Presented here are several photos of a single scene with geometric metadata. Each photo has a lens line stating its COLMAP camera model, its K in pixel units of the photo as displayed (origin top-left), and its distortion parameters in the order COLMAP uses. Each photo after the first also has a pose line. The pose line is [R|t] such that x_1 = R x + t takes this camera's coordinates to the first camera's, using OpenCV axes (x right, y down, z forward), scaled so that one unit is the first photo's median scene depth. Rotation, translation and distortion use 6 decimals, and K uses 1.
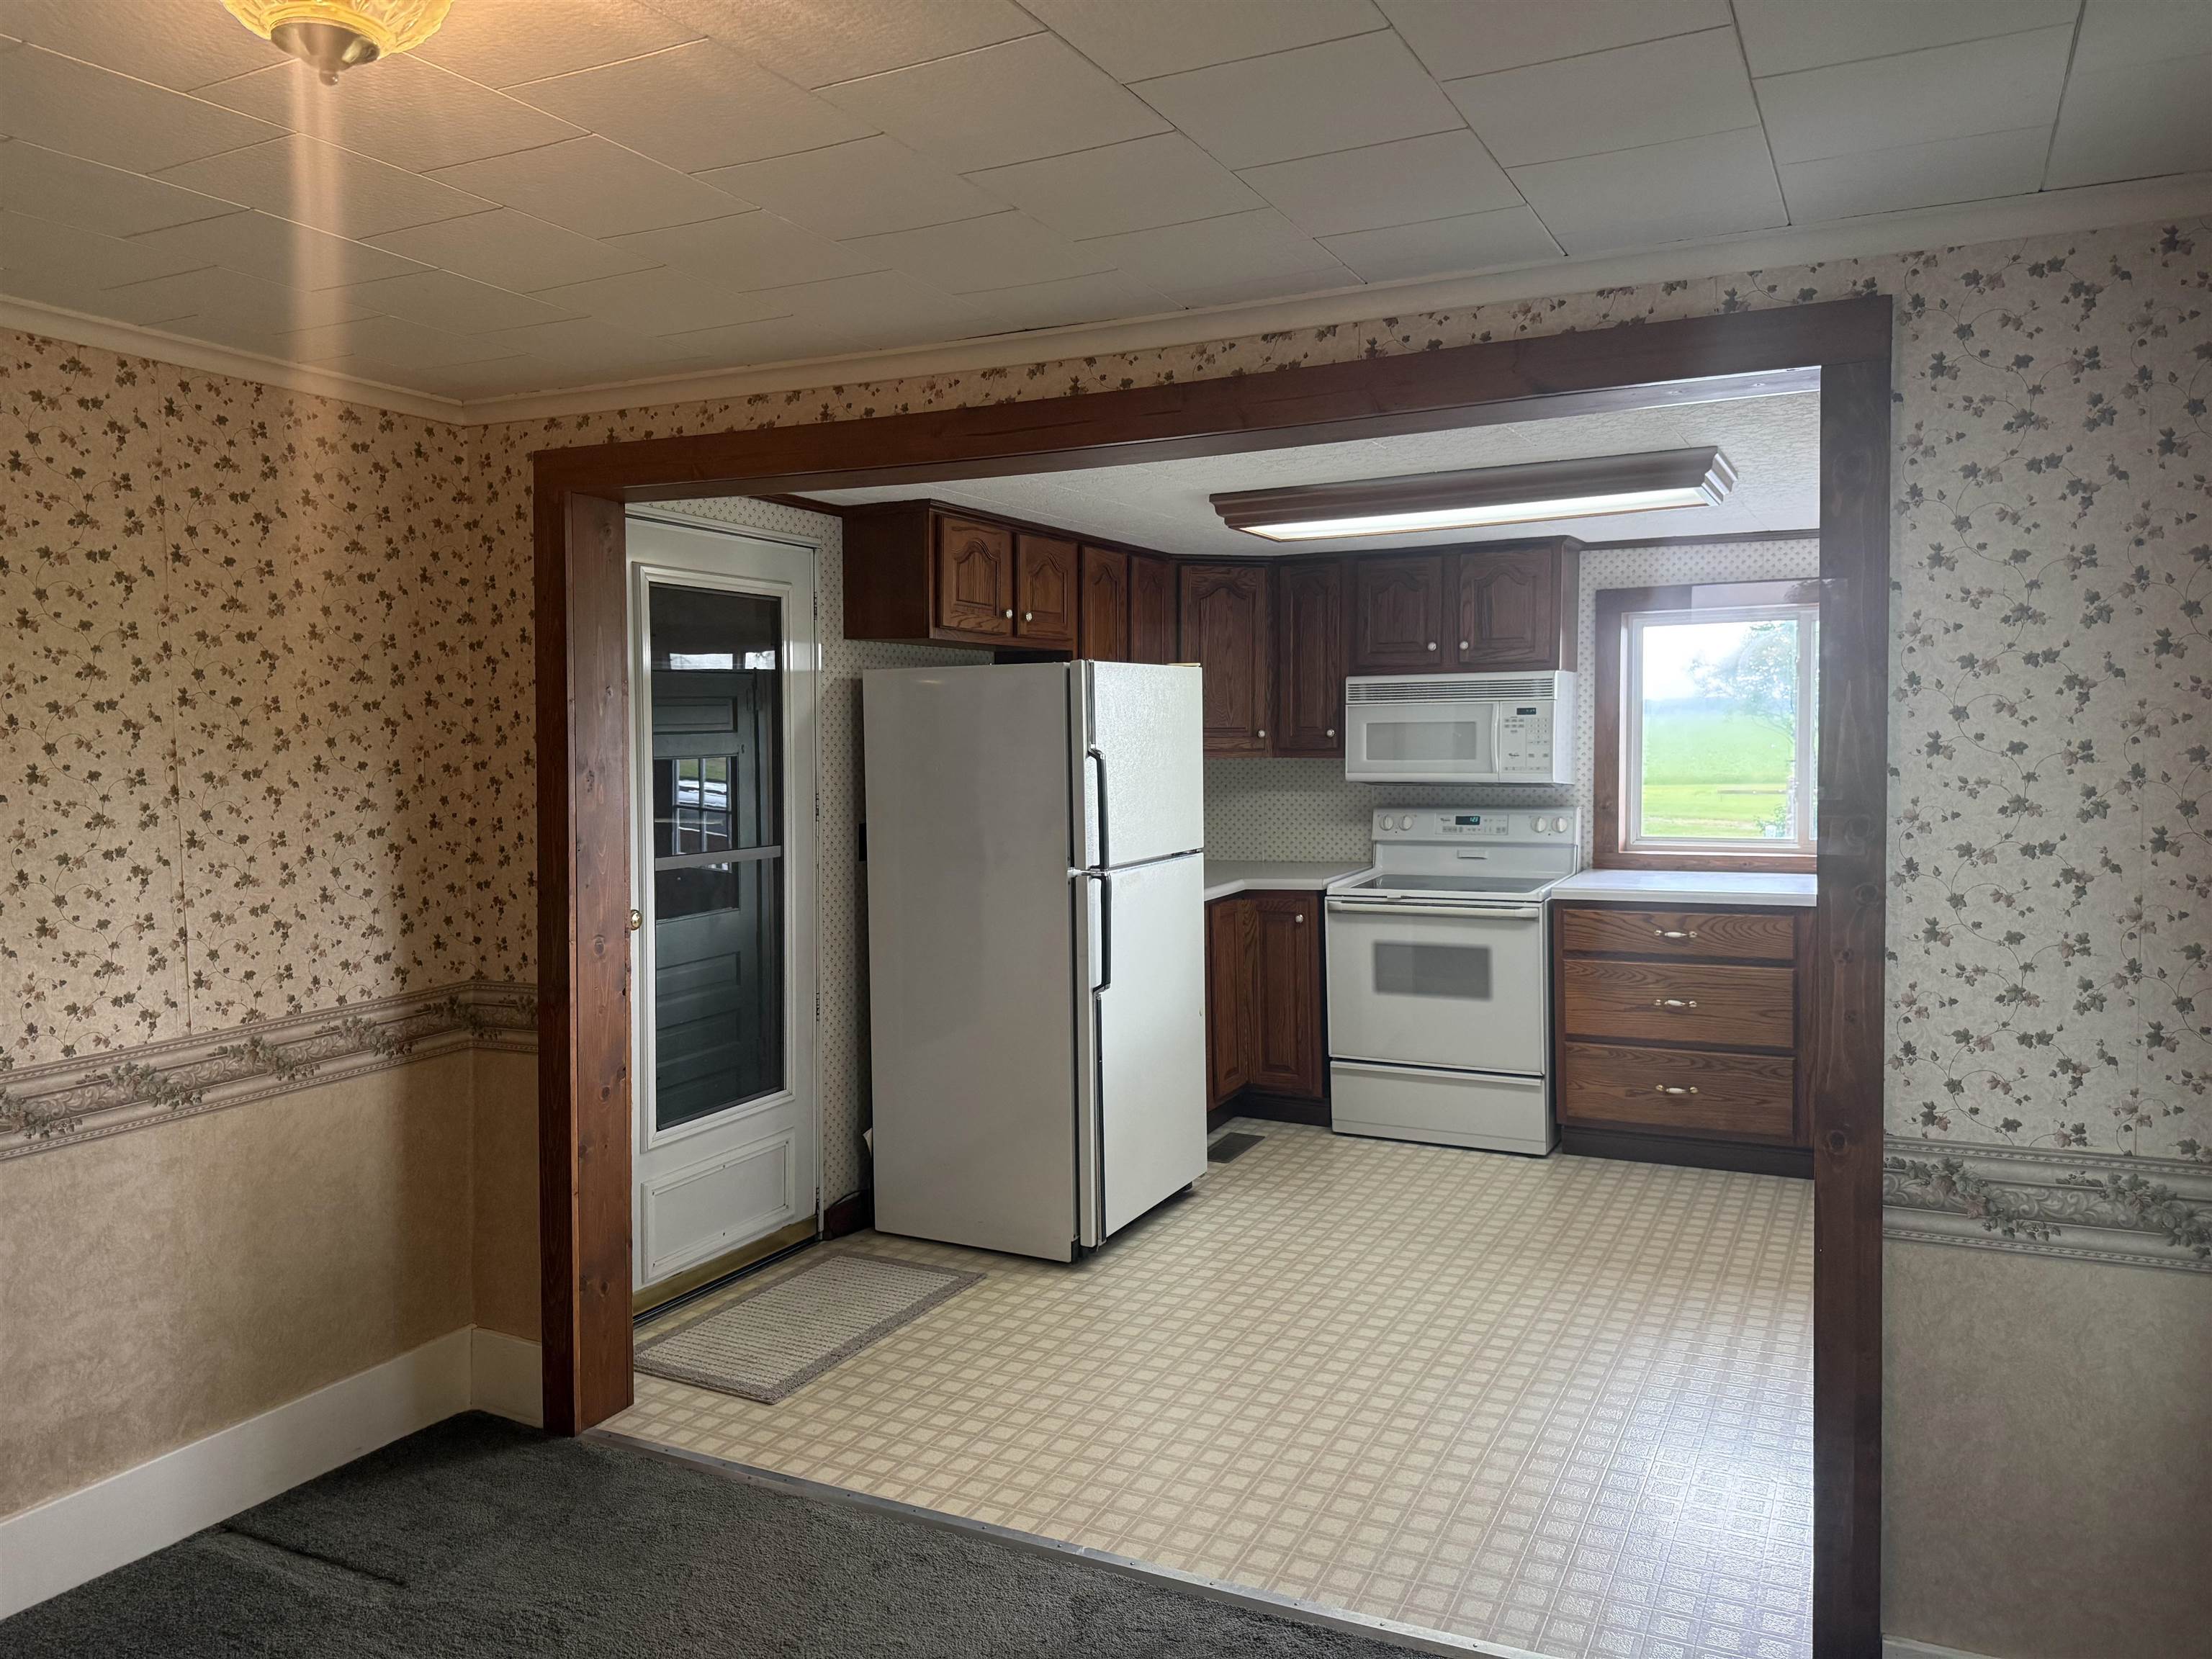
lens RADIAL K [[1563.0, 0, 1096.8], [0, 1563.0, 828.2], [0, 0, 1]] dist [0.176202, -0.319854]
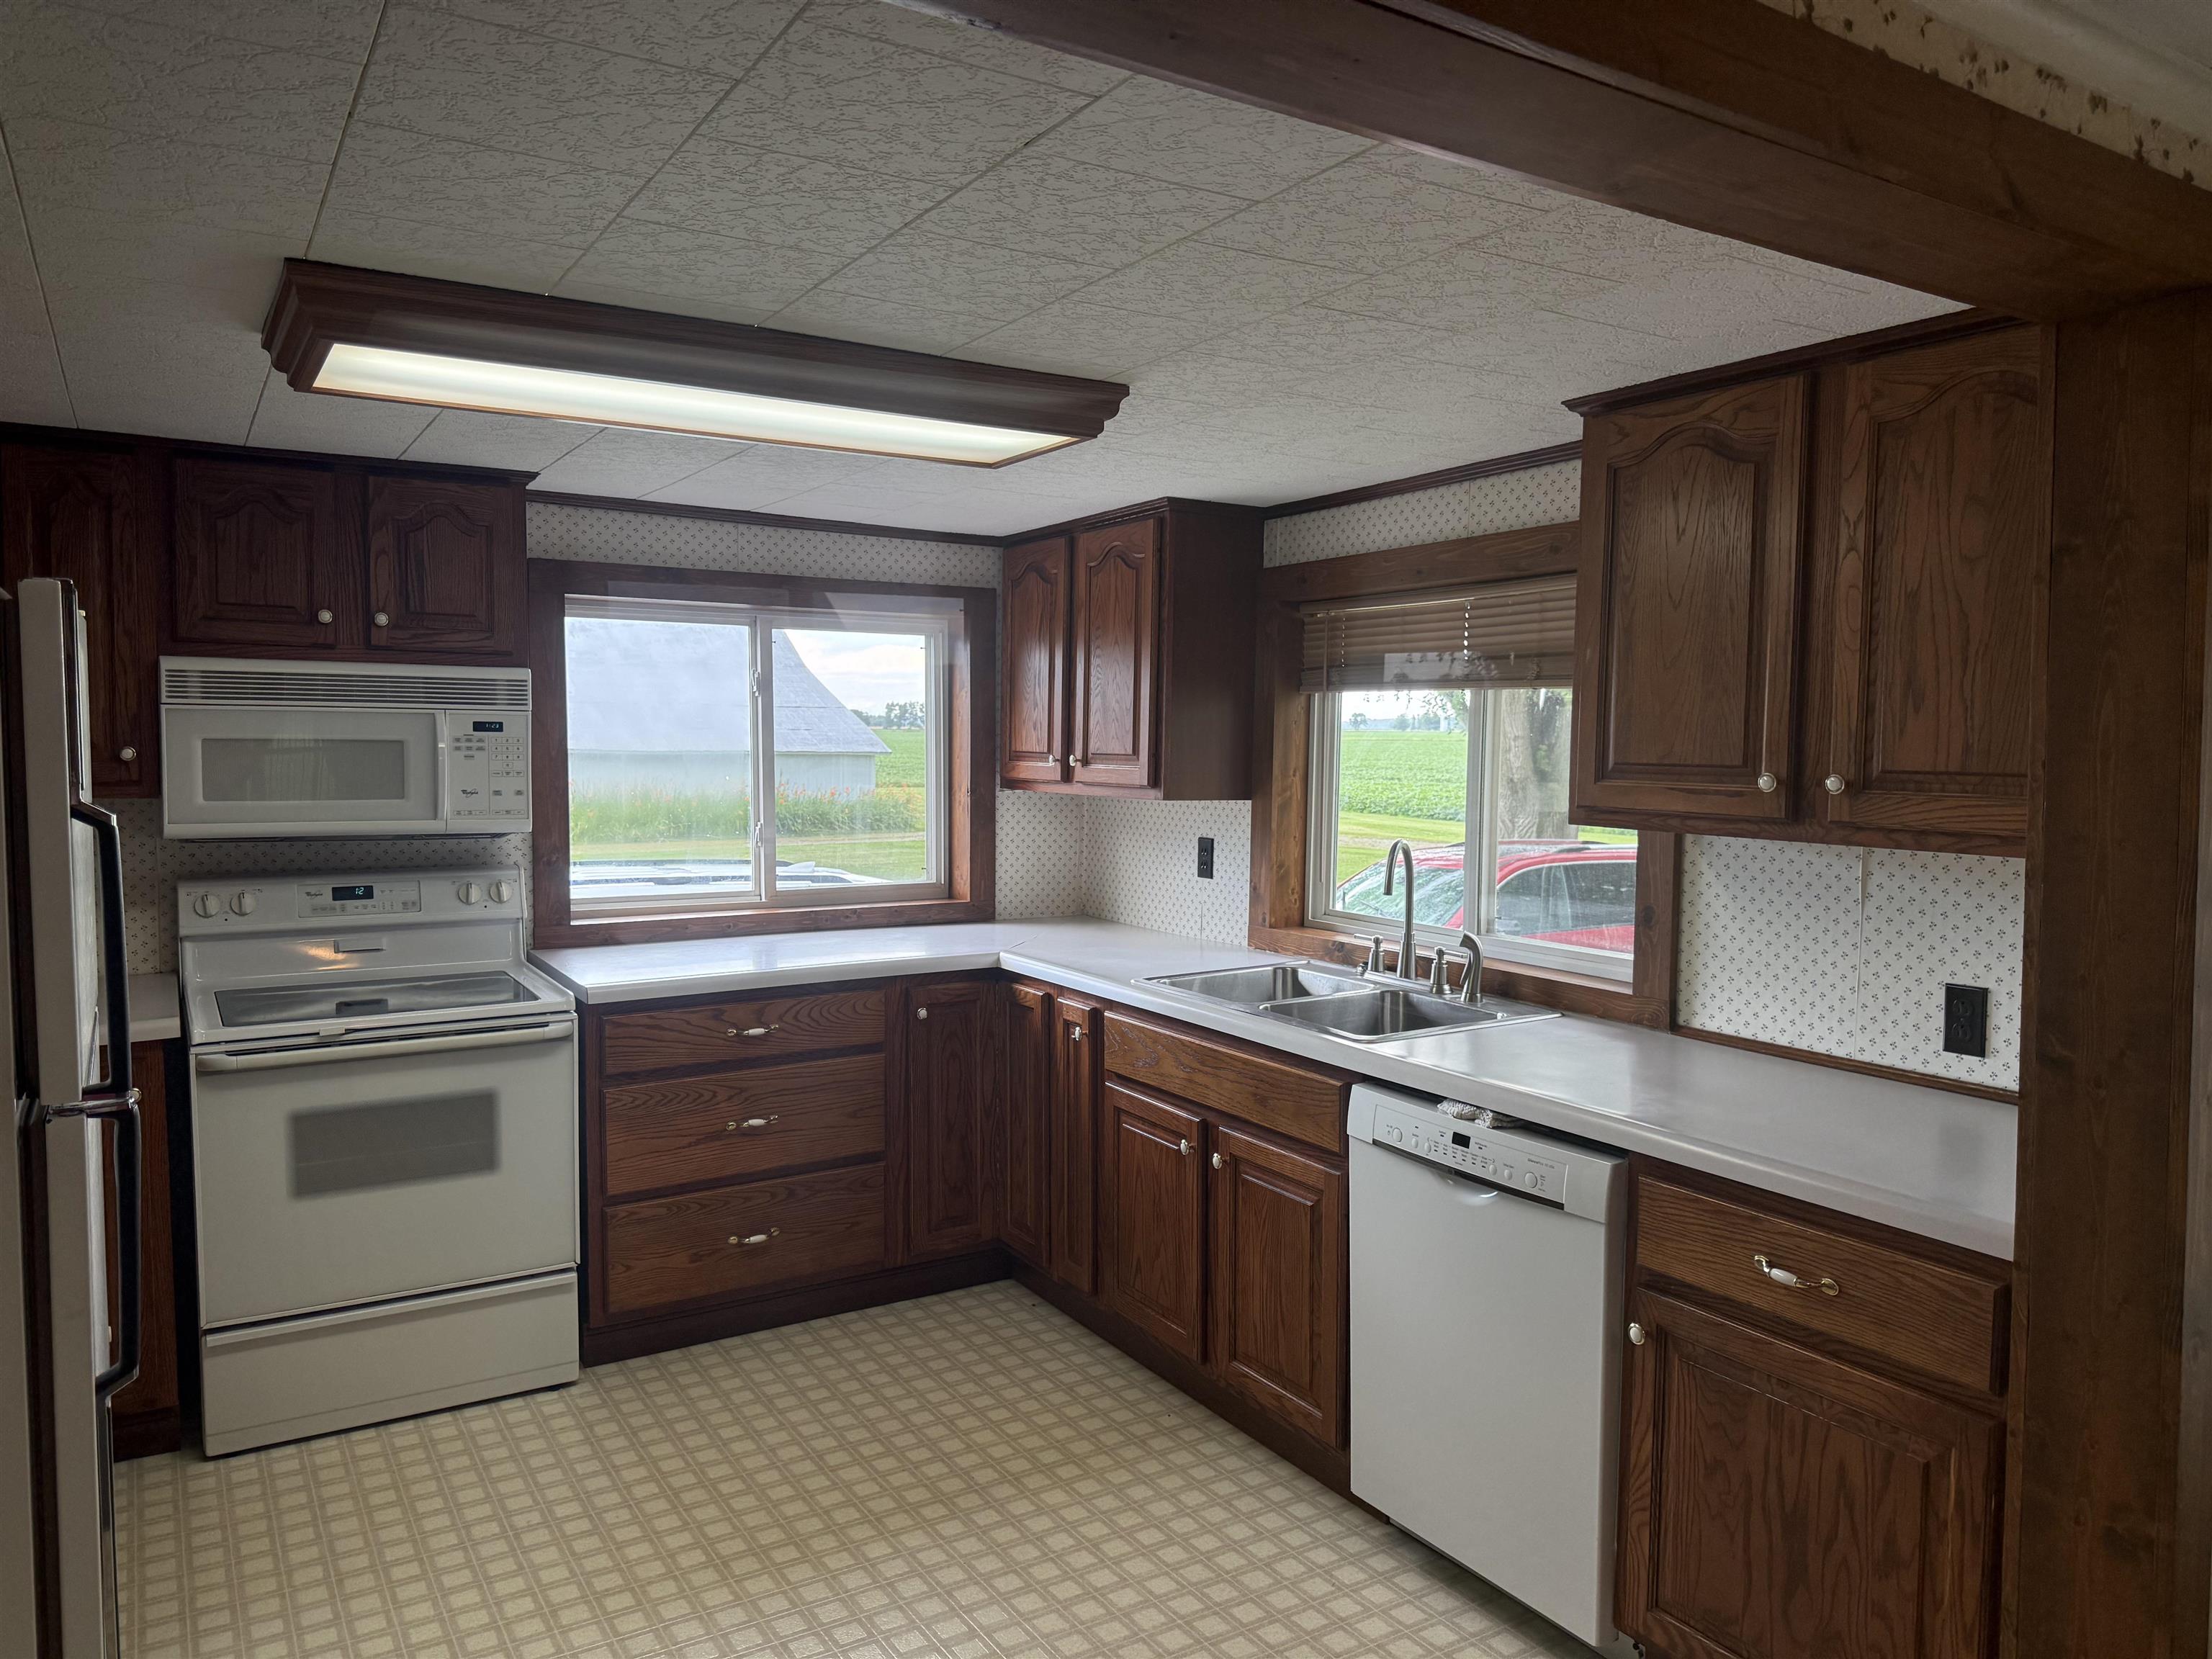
lens RADIAL K [[1557.4, 0, 1099.4], [0, 1557.4, 833.7], [0, 0, 1]] dist [0.118908, -0.182506]
pose [[0.518114, -0.033841, 0.854642, -0.173656], [0.038772, 0.999119, 0.016057, -0.030613], [-0.854432, 0.024817, 0.518970, 0.451144]]
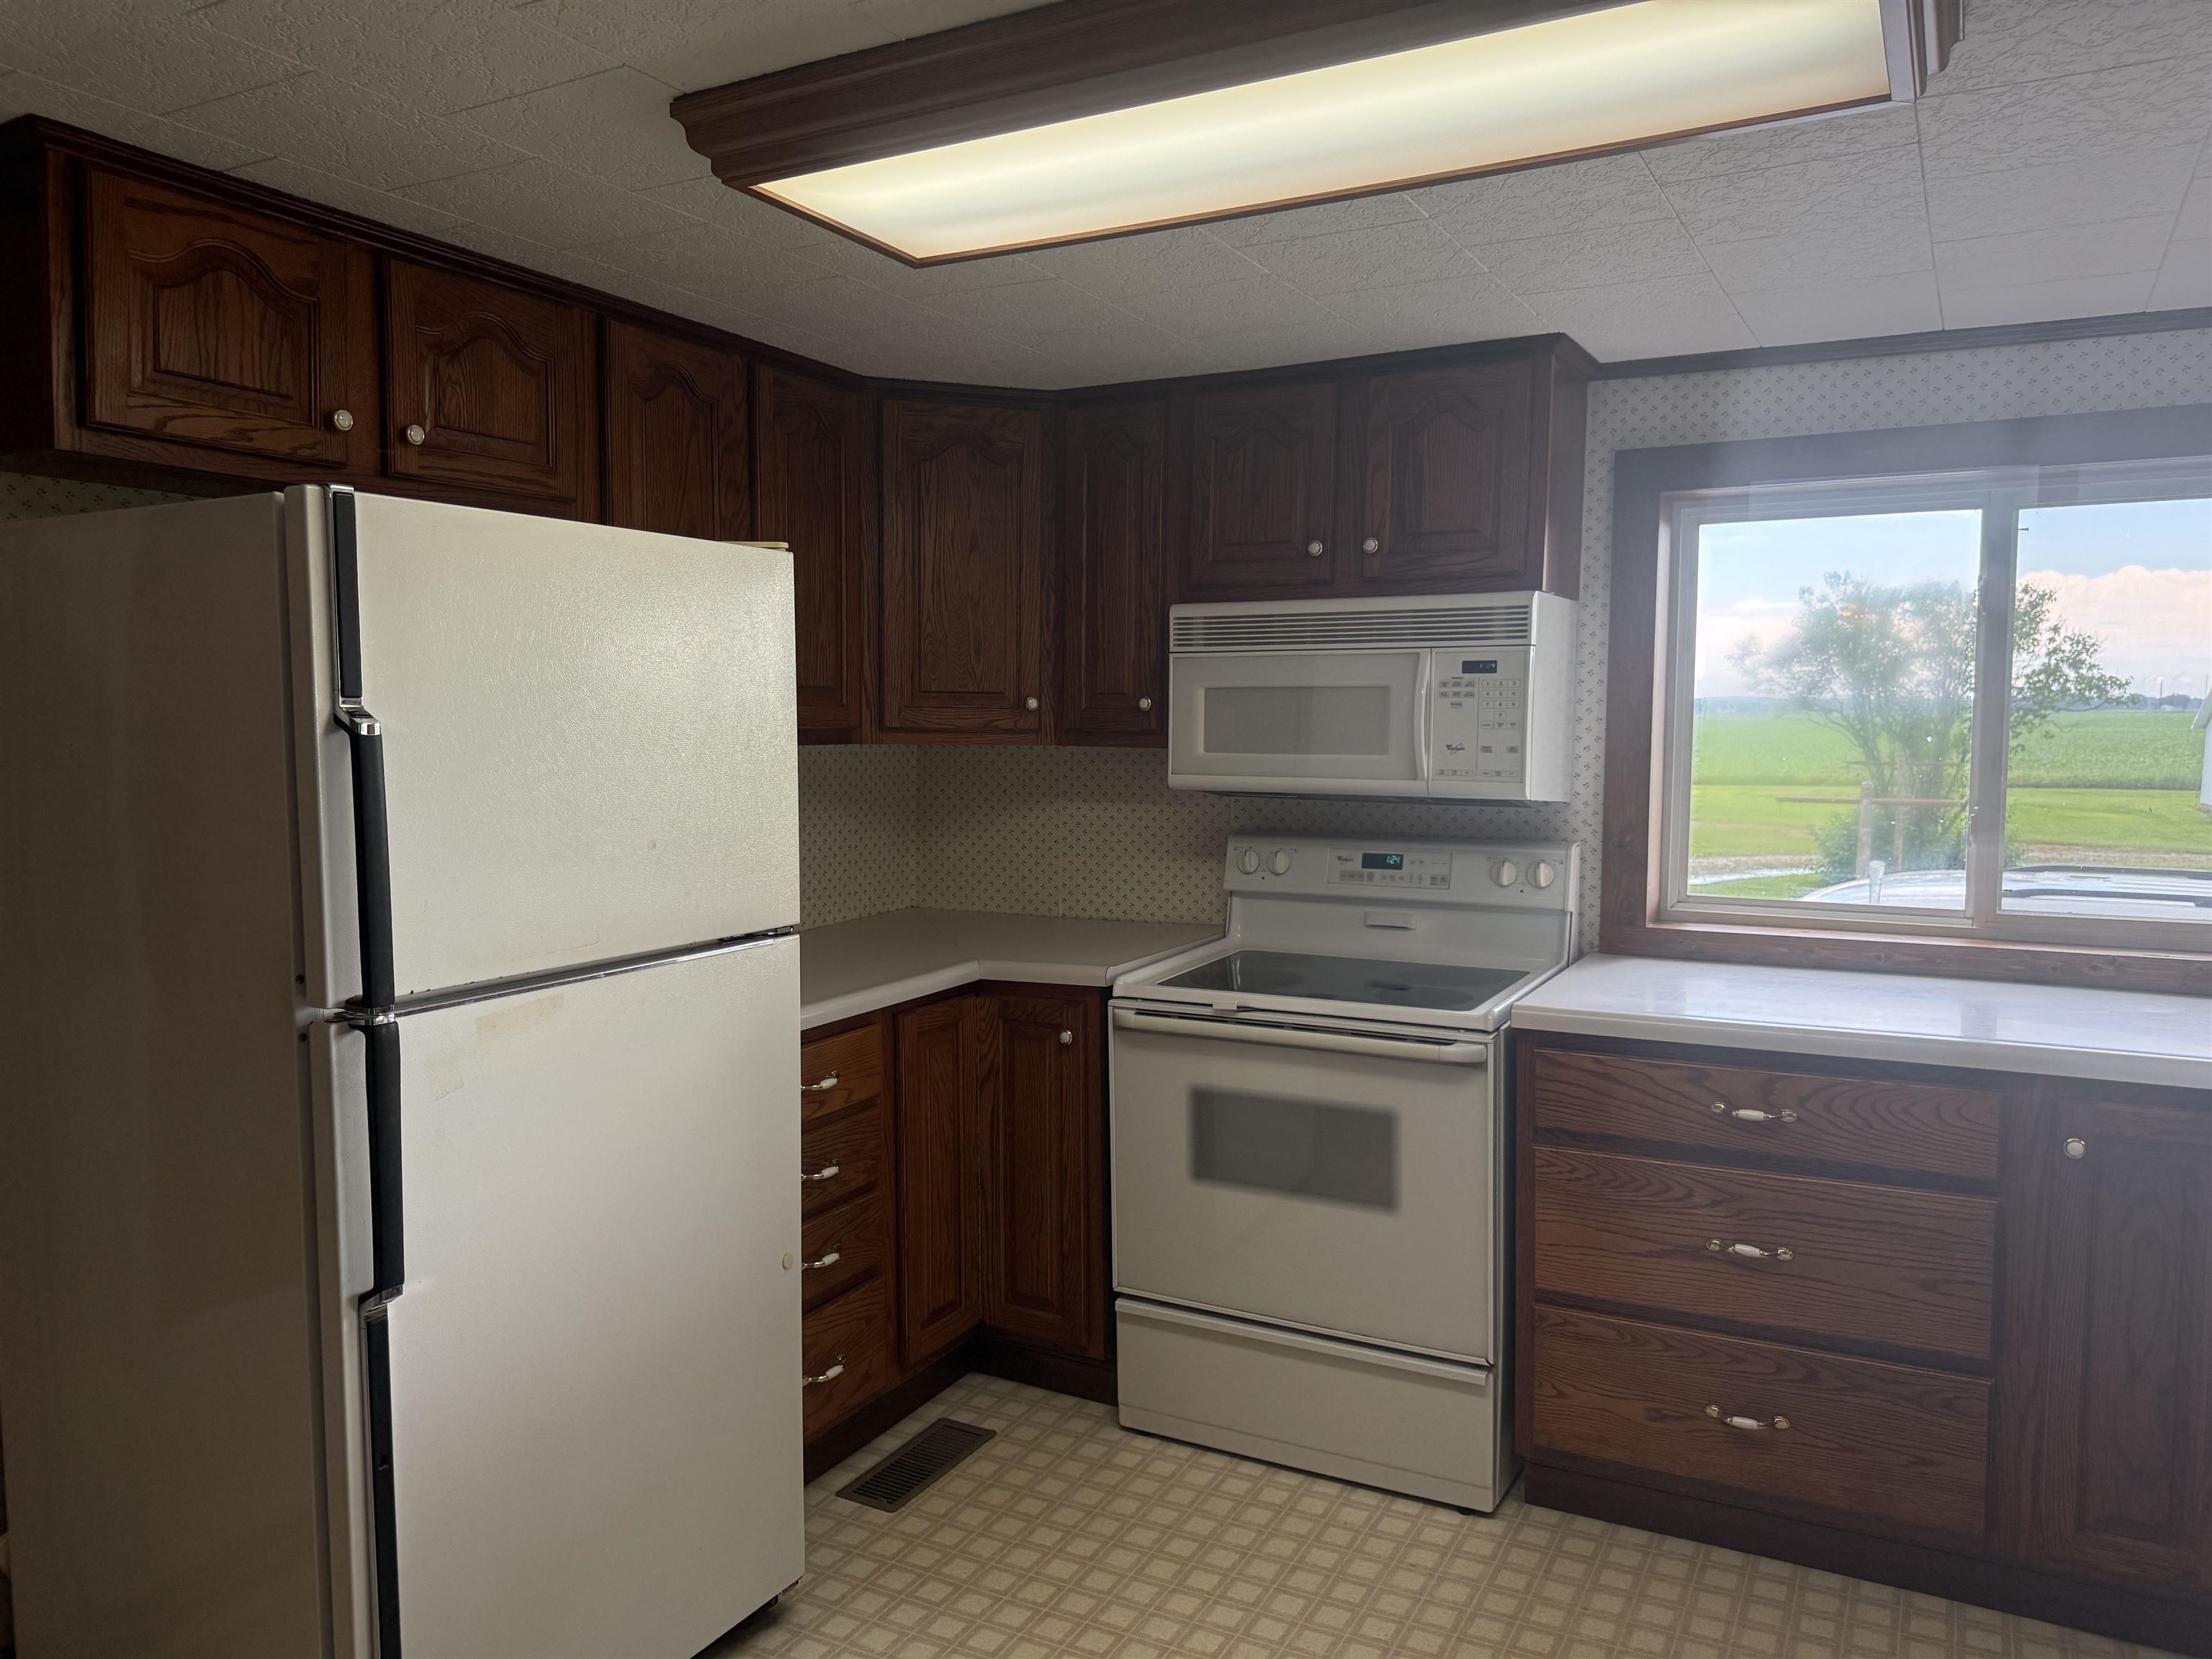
lens RADIAL K [[1557.4, 0, 1099.4], [0, 1557.4, 833.7], [0, 0, 1]] dist [0.118908, -0.182506]
pose [[0.999616, 0.017682, -0.021326, 0.160409], [-0.017465, 0.999795, 0.010291, -0.020989], [0.021504, -0.009915, 0.999720, 0.479253]]
